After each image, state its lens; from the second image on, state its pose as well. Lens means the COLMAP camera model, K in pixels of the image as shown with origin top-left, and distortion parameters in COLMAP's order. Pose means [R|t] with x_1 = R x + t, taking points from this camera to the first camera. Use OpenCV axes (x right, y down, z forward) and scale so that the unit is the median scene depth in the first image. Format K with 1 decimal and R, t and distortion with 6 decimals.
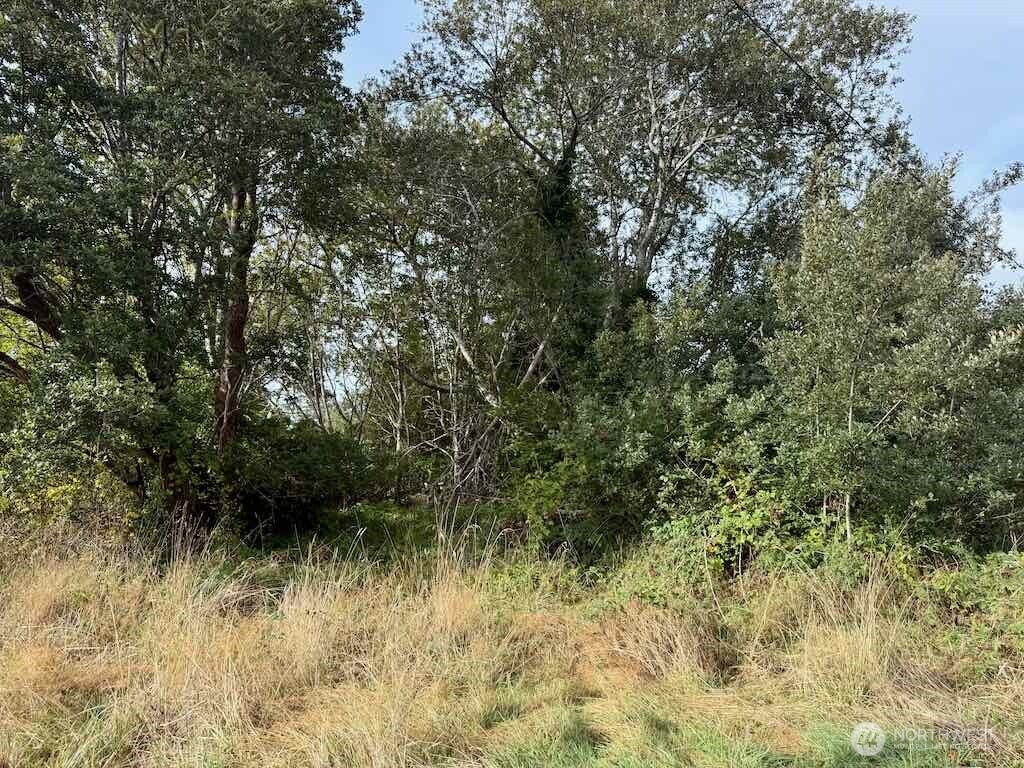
lens RADIAL K [[698.6, 0, 513.0], [0, 698.6, 385.6], [0, 0, 1]] dist [0.000325, -0.003598]
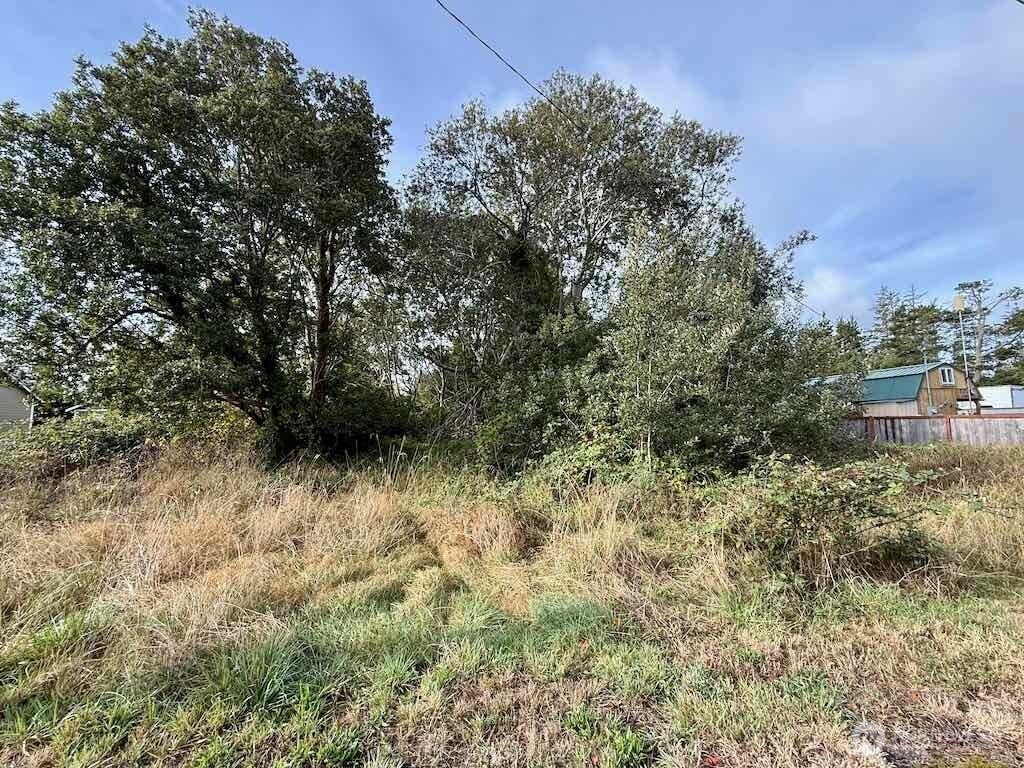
lens RADIAL K [[405.4, 0, 509.0], [0, 405.4, 382.4], [0, 0, 1]] dist [-0.001148, 0.001406]
pose [[0.998880, 0.011754, -0.045826, 0.095417], [-0.010402, 0.999507, 0.029632, 0.005324], [0.046151, -0.029122, 0.998510, 0.039100]]
